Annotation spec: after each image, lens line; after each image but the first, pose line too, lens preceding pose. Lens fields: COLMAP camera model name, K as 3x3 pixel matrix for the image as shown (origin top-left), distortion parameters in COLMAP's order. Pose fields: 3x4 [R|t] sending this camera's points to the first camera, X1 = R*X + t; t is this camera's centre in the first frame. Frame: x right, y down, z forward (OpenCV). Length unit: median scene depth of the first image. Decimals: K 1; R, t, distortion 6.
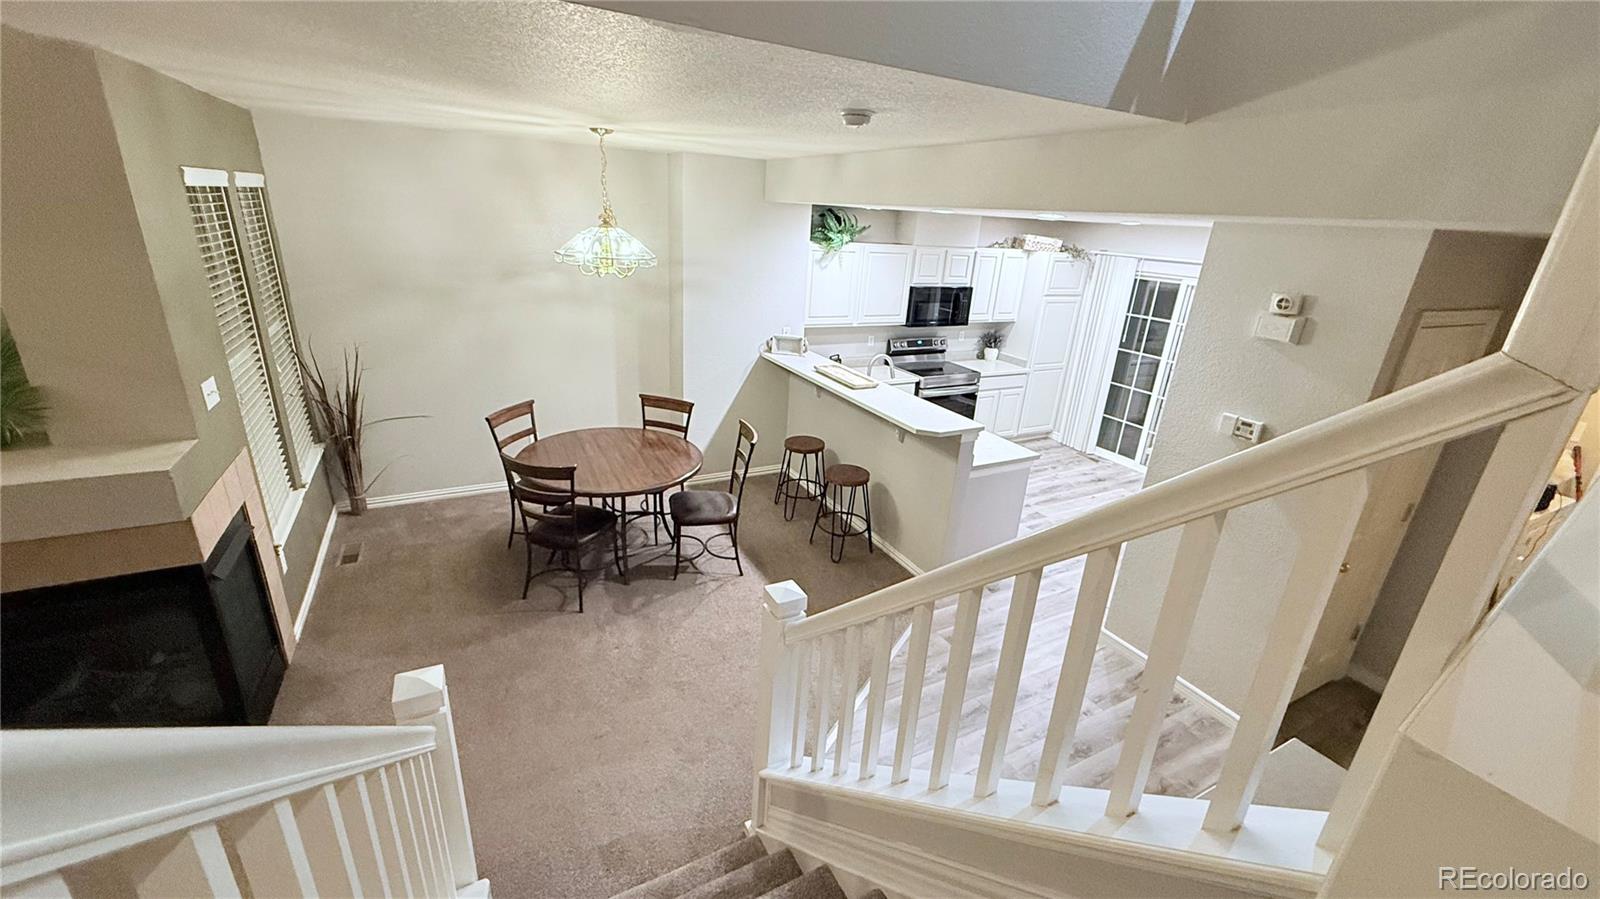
lens RADIAL K [[634.5, 0, 800.0], [0, 634.5, 449.5], [0, 0, 1]] dist [0.001329, 0.000123]
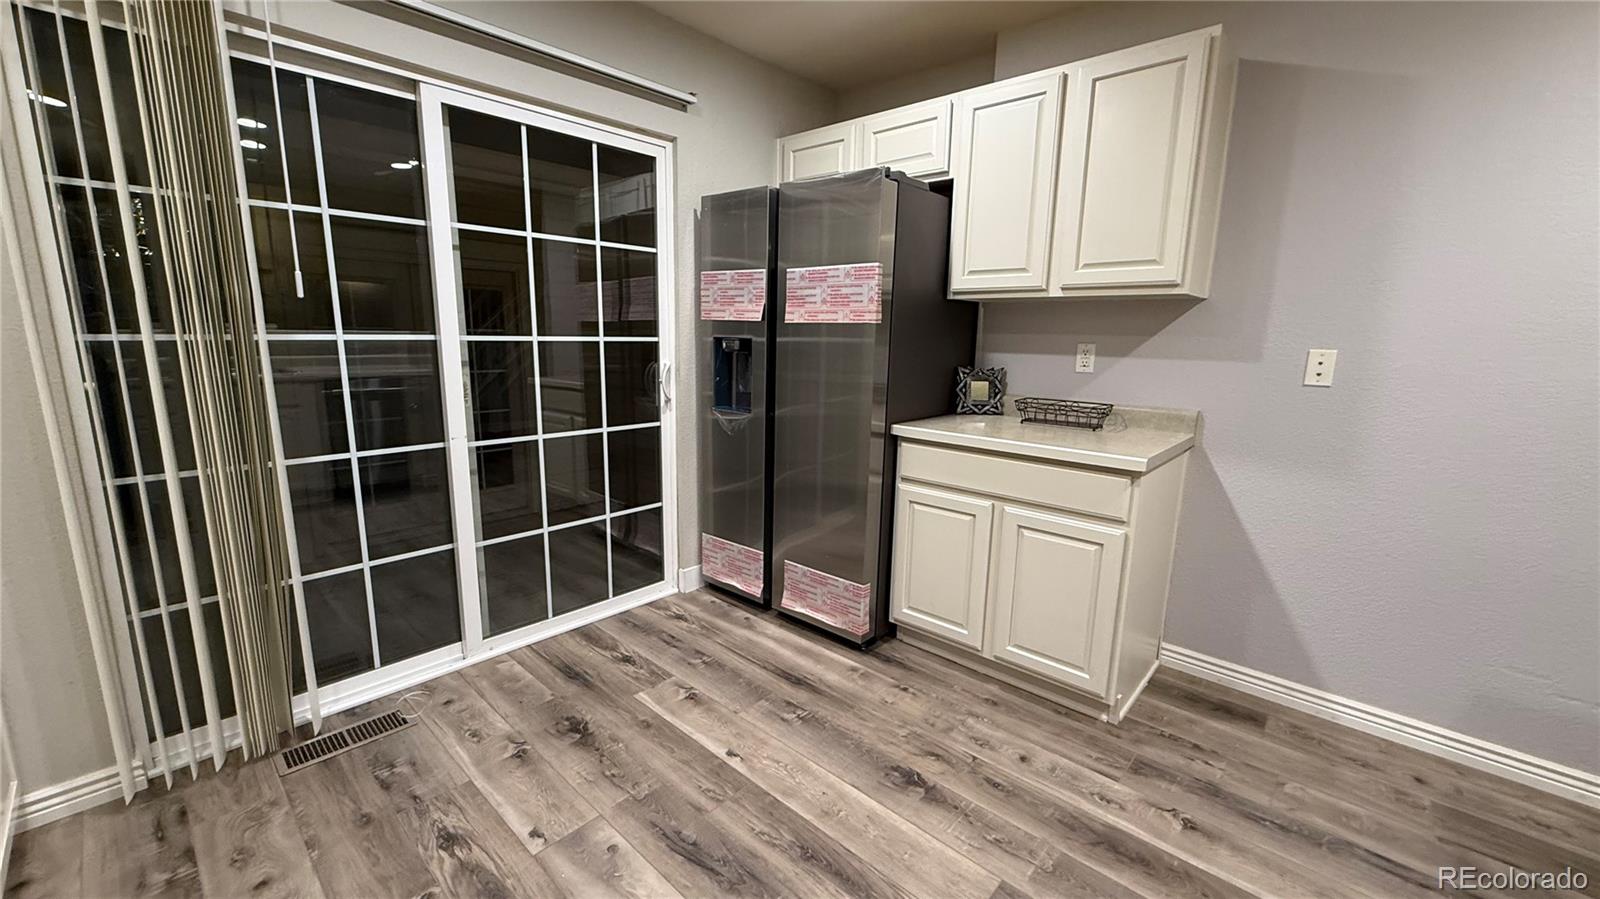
lens RADIAL K [[634.5, 0, 800.0], [0, 634.5, 449.5], [0, 0, 1]] dist [0.001329, 0.000123]
pose [[-0.338361, -0.233096, 0.911689, 0.190728], [0.289420, 0.896096, 0.336524, -0.141640], [-0.895404, 0.377728, -0.235742, 0.921663]]
